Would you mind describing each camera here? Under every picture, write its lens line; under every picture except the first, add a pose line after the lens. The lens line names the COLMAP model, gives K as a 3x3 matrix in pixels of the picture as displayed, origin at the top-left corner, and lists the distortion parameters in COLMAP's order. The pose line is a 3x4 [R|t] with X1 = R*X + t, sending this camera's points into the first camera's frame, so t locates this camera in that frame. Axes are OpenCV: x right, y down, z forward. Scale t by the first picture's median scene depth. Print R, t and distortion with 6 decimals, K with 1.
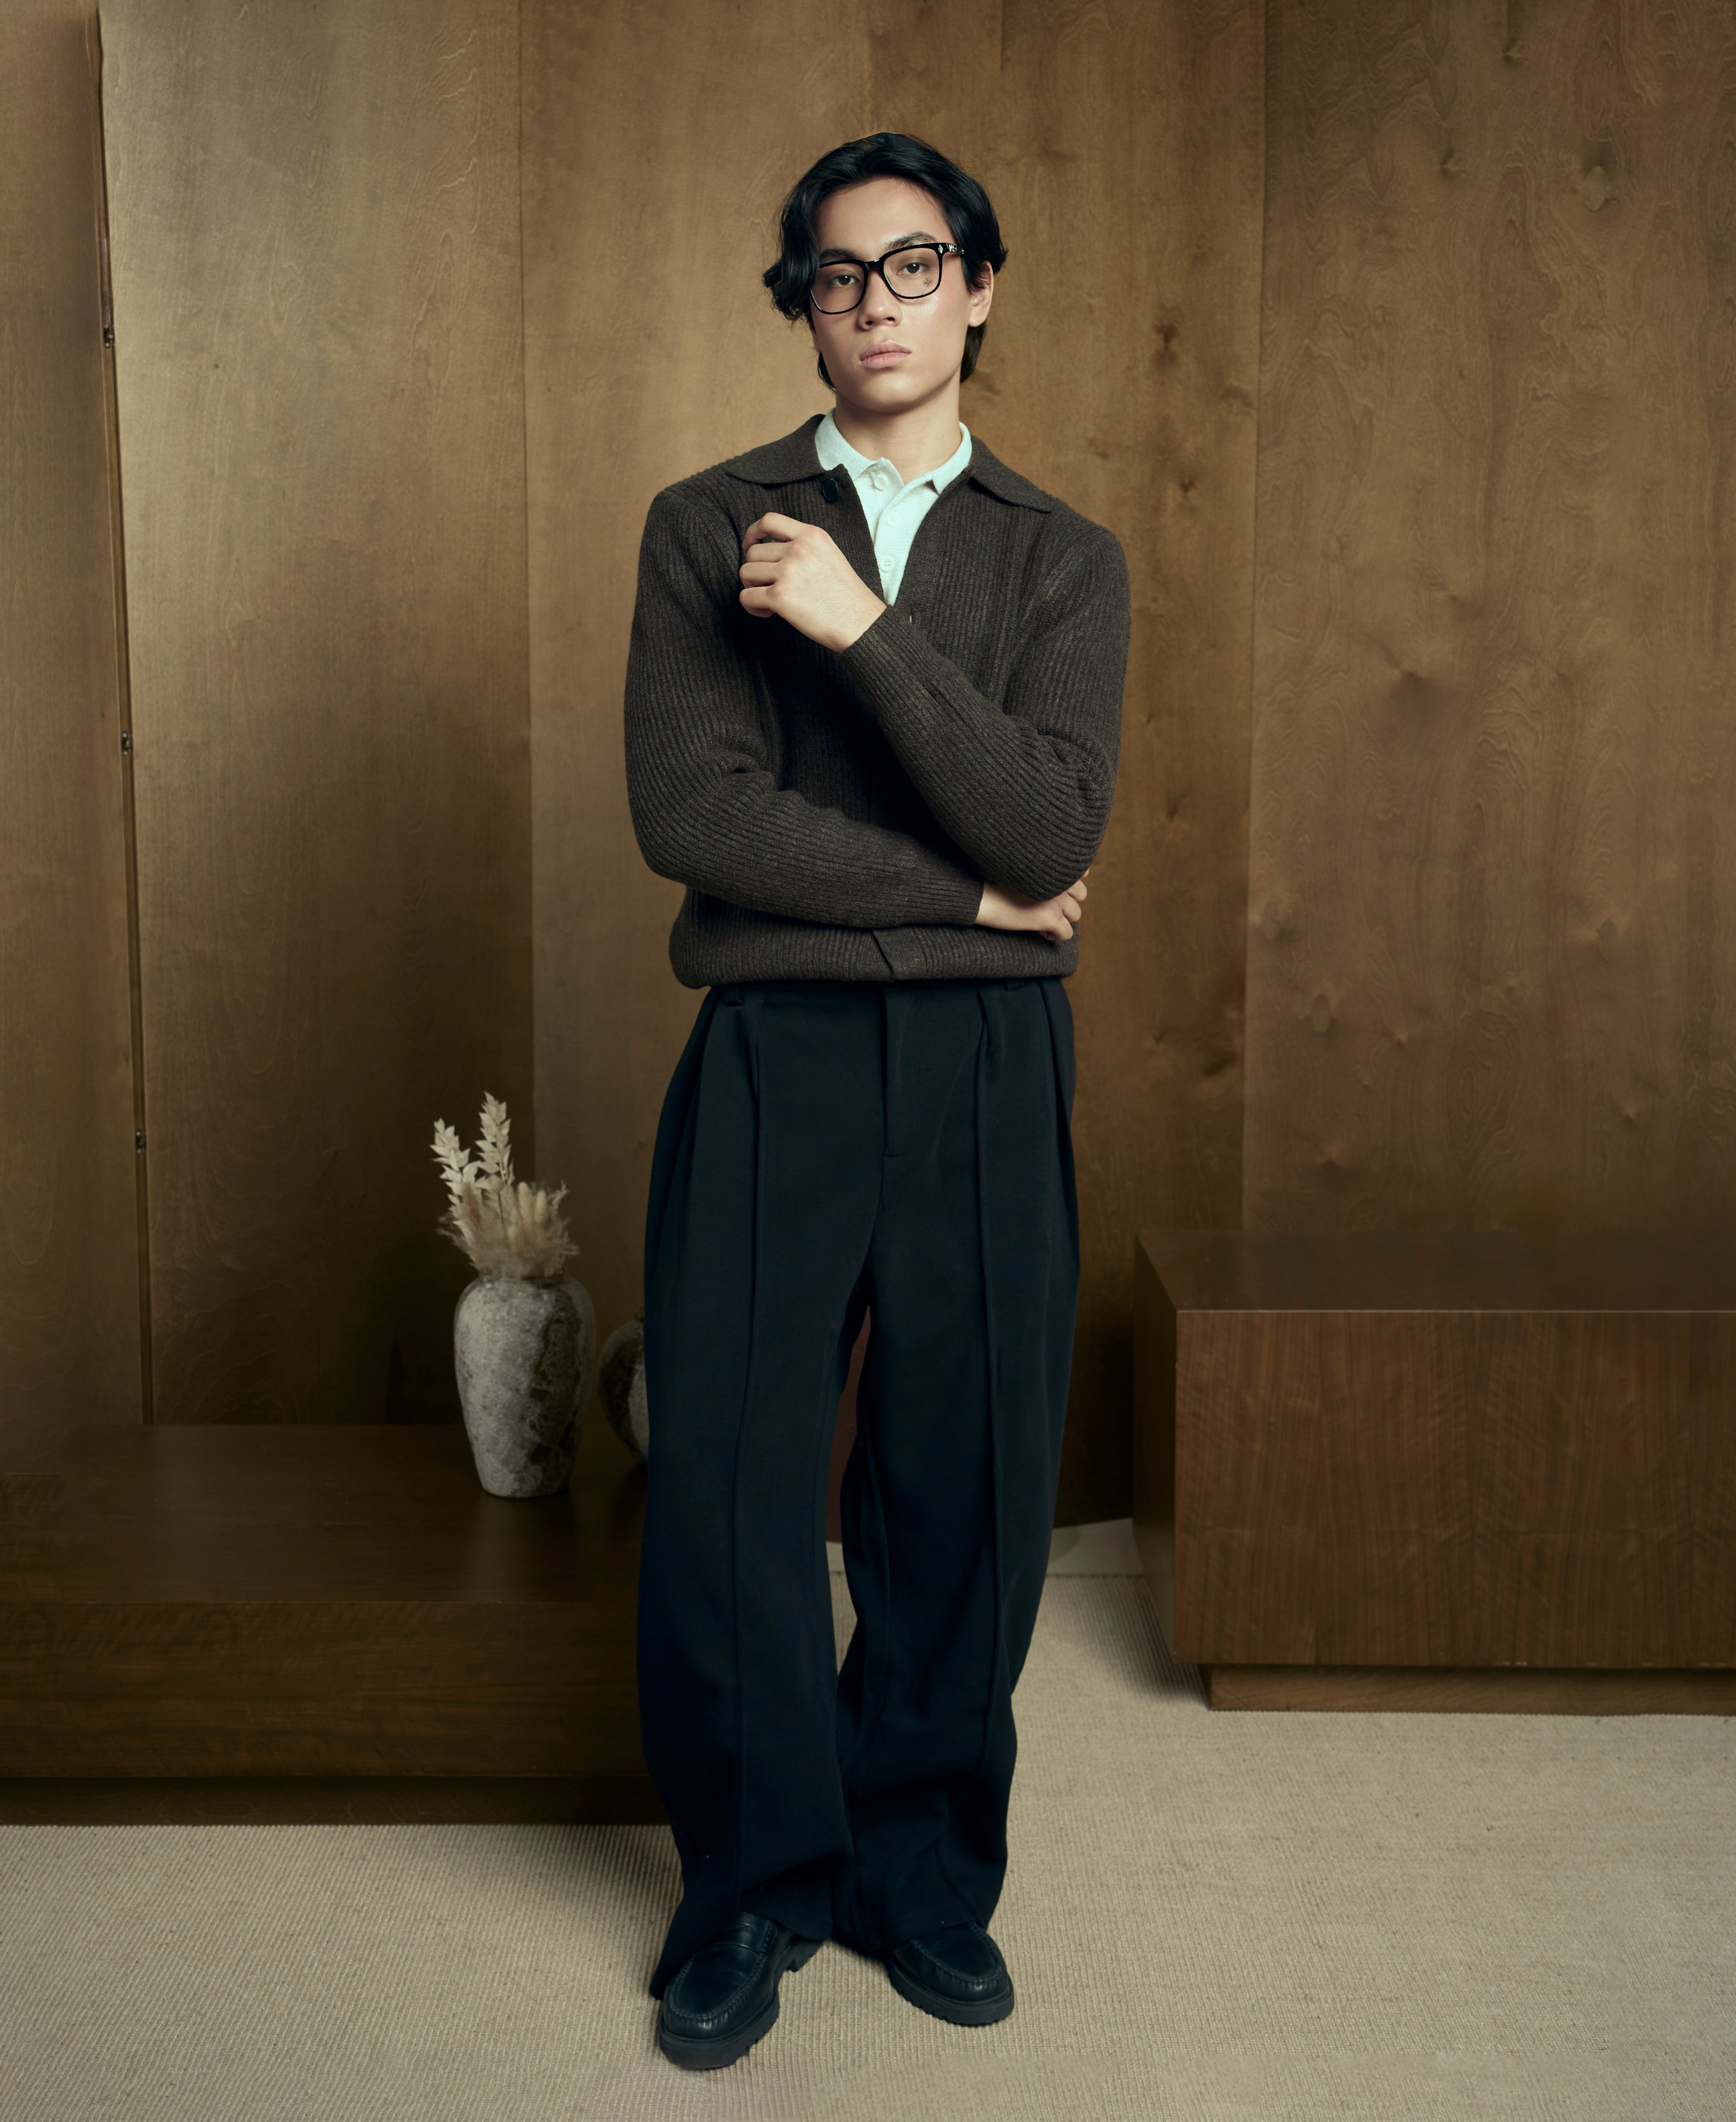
lens RADIAL K [[2500.4, 0, 838.3], [0, 2500.4, 1041.0], [0, 0, 1]] dist [0.083711, 0.036355]
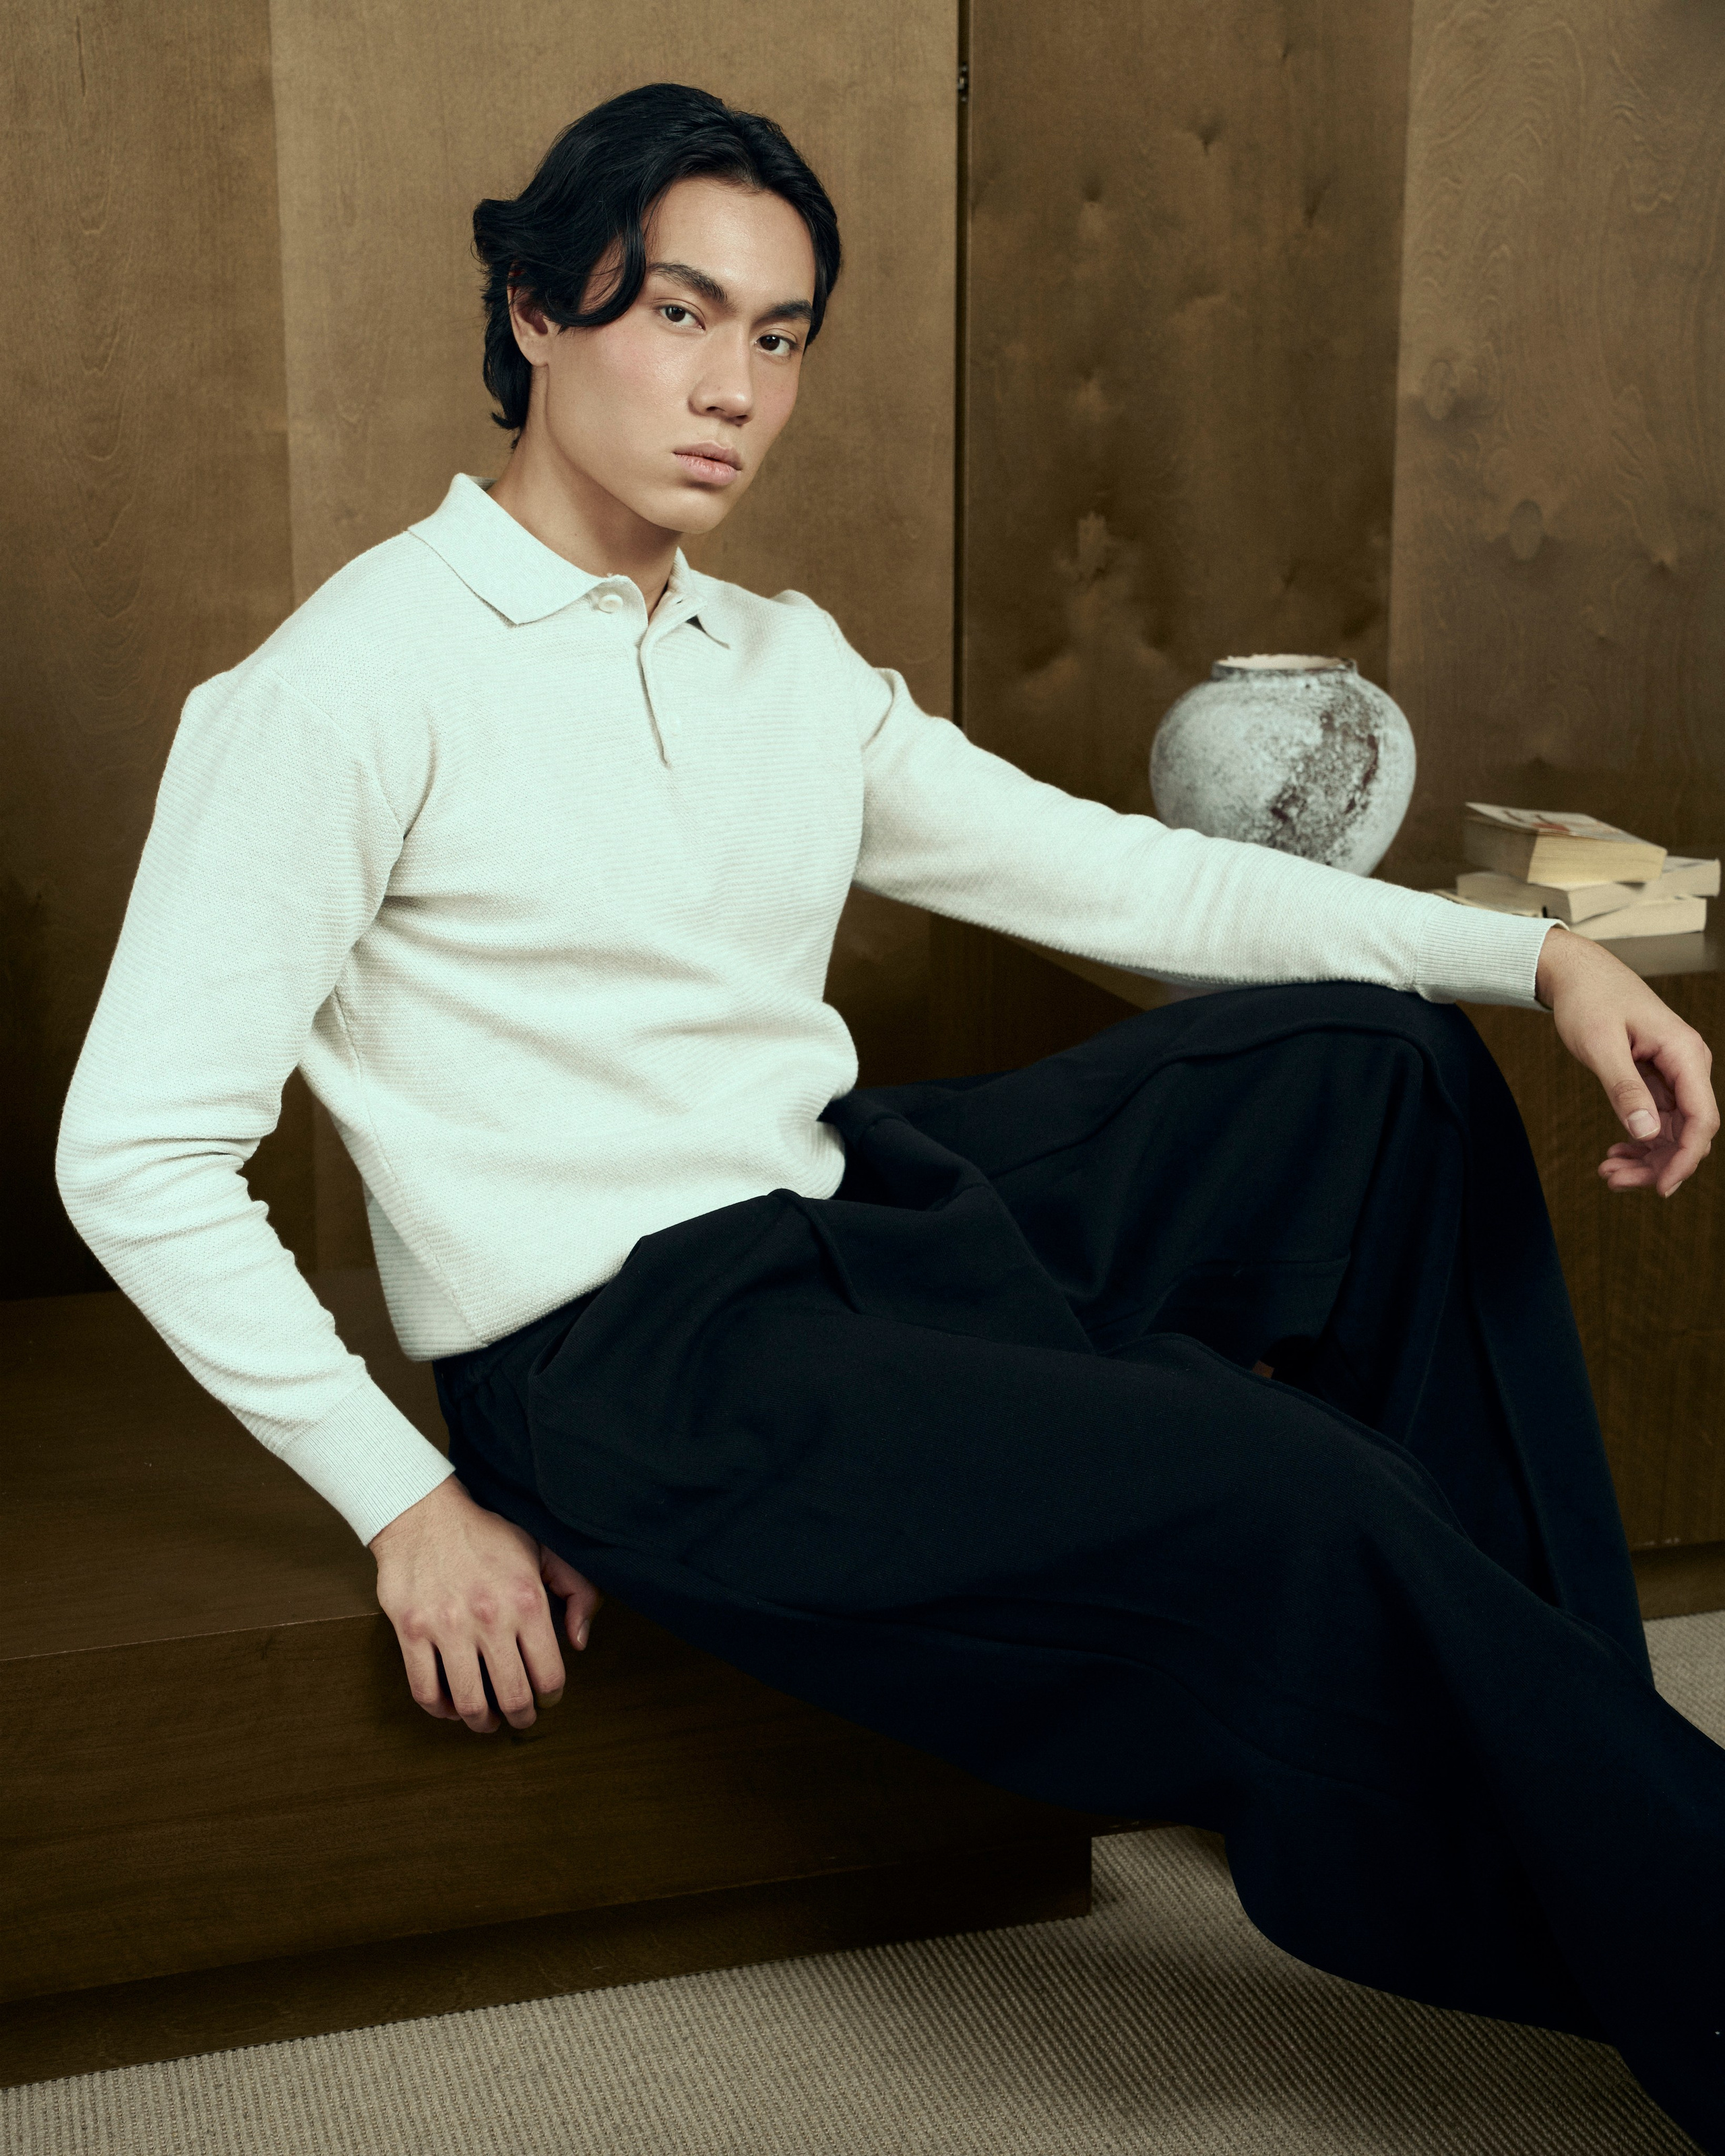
lens RADIAL K [[3199.7, 0, 826.2], [0, 3199.7, 976.8], [0, 0, 1]] dist [0.166722, 0.105661]
pose [[0.956196, -0.064105, 0.285623, -0.233770], [0.044939, 0.996307, 0.073166, 0.035813], [-0.289258, -0.057125, 0.955545, 0.258165]]
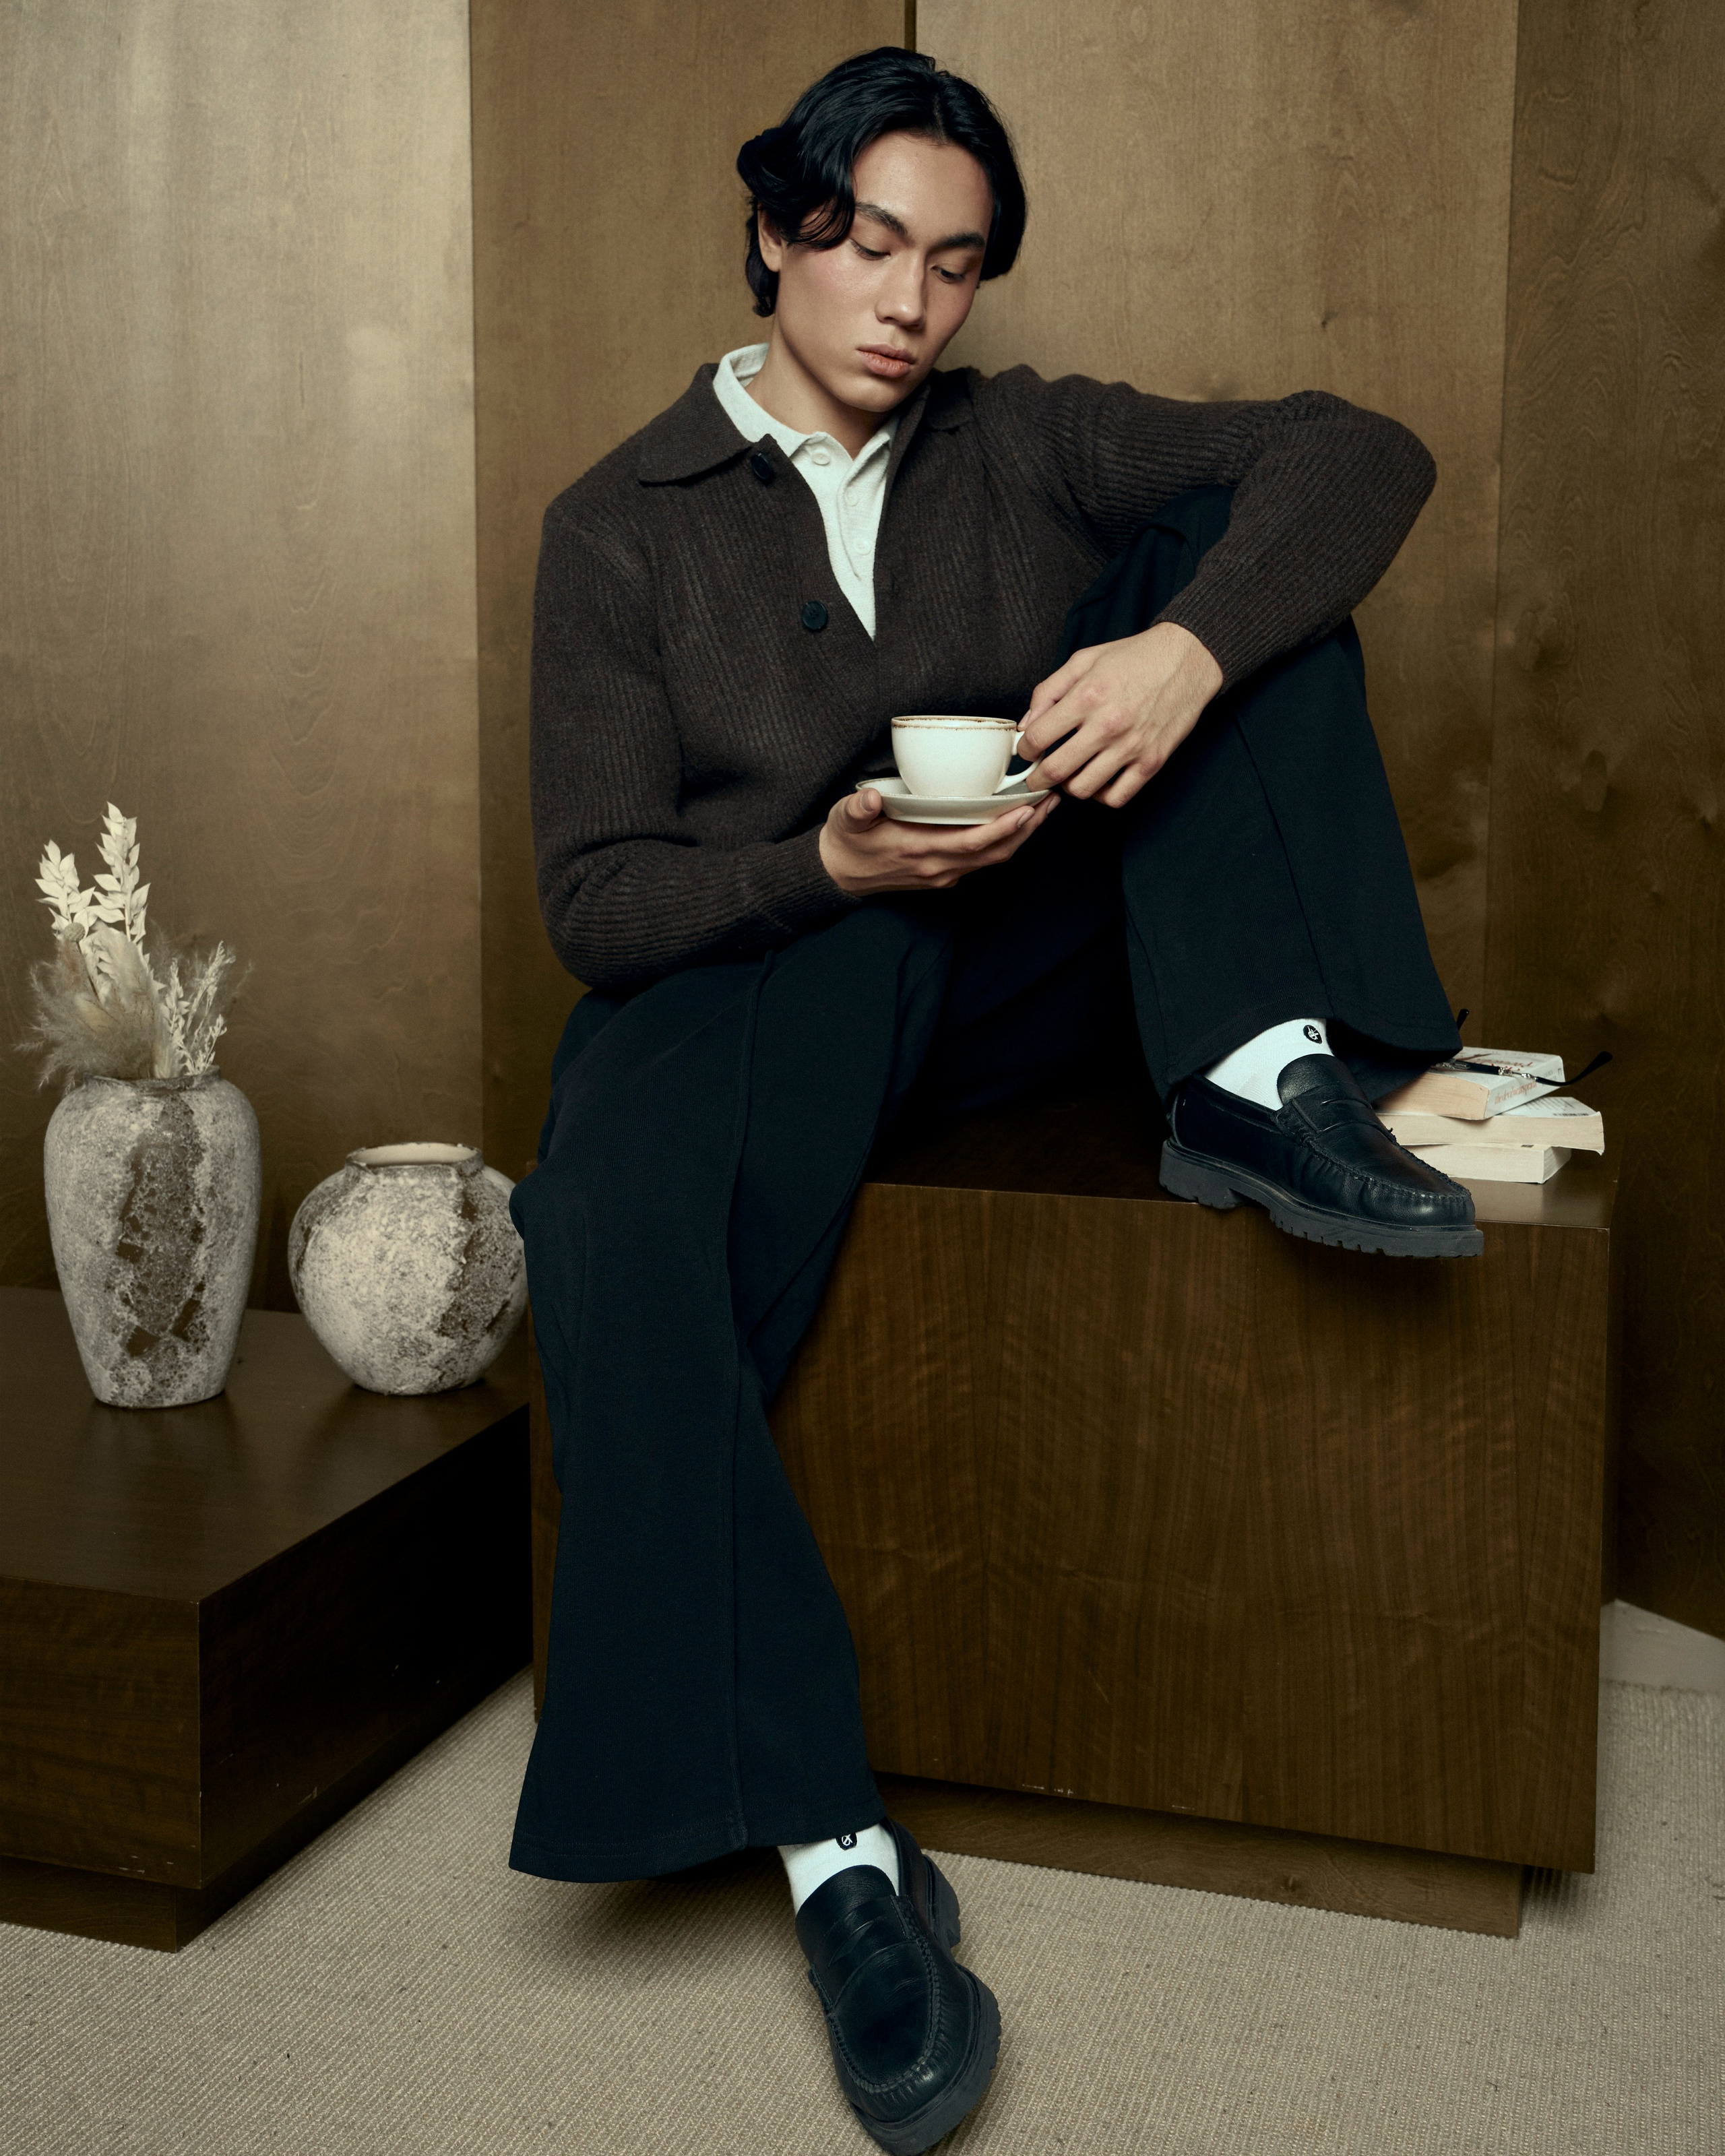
lens RADIAL K [[2527.4, 0, 845.5], [0, 2527.4, 968.7], [0, 0, 1]] dist [0.013371, 0.123799]
pose [[0.950075, 0.039905, -0.309459, 0.220667], [-0.045219, 0.998927, -0.010016, 0.053175], [0.308728, 0.023509, 0.950860, 0.348555]]
